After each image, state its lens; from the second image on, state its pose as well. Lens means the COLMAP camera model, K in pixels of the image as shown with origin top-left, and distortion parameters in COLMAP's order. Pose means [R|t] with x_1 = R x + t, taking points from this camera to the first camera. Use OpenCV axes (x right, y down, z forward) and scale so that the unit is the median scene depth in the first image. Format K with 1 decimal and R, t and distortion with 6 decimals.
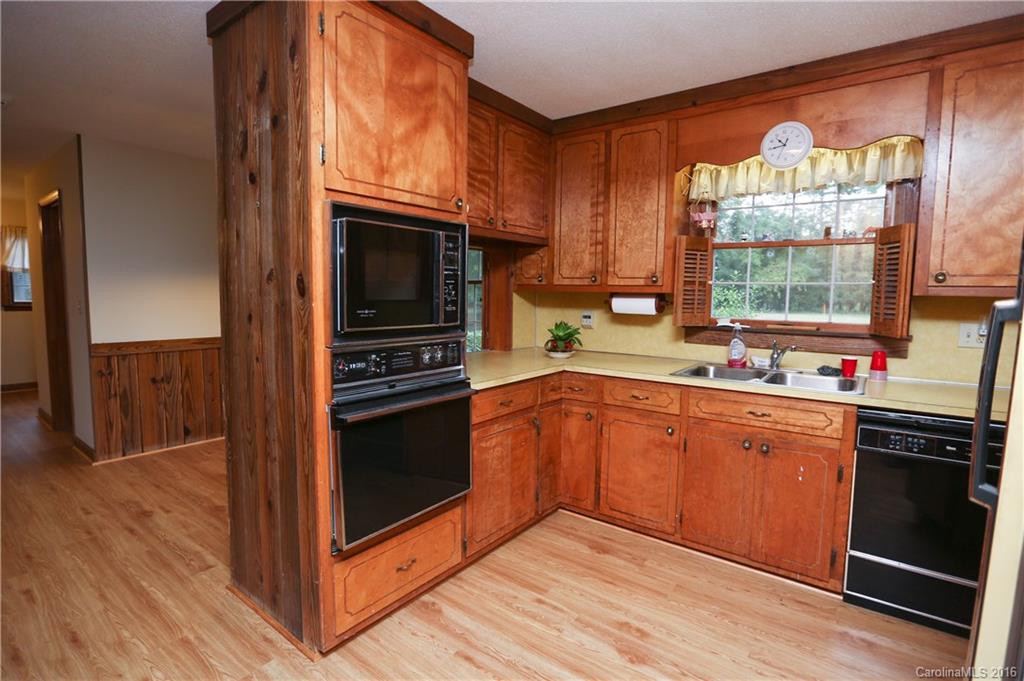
lens RADIAL K [[464.9, 0, 504.4], [0, 464.9, 332.7], [0, 0, 1]] dist [-0.027897, 0.001421]
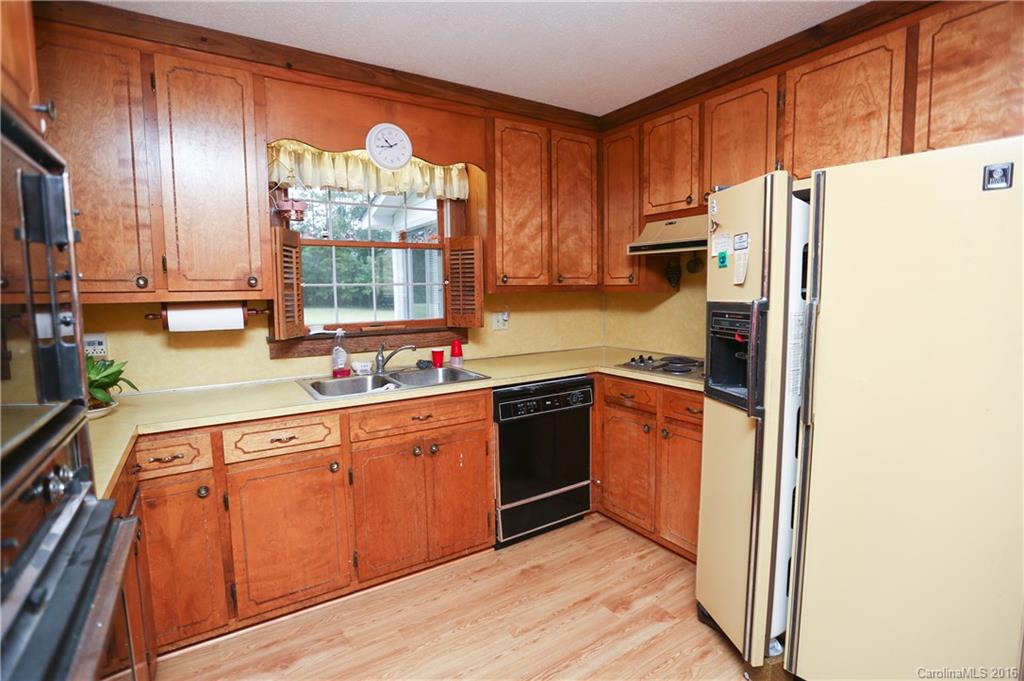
lens RADIAL K [[496.1, 0, 516.6], [0, 496.1, 335.1], [0, 0, 1]] dist [-0.021378, 0.000346]
pose [[0.363524, -0.109263, 0.925155, -0.296467], [0.099334, 0.991983, 0.078123, -0.054362], [-0.926274, 0.063500, 0.371463, 0.338233]]
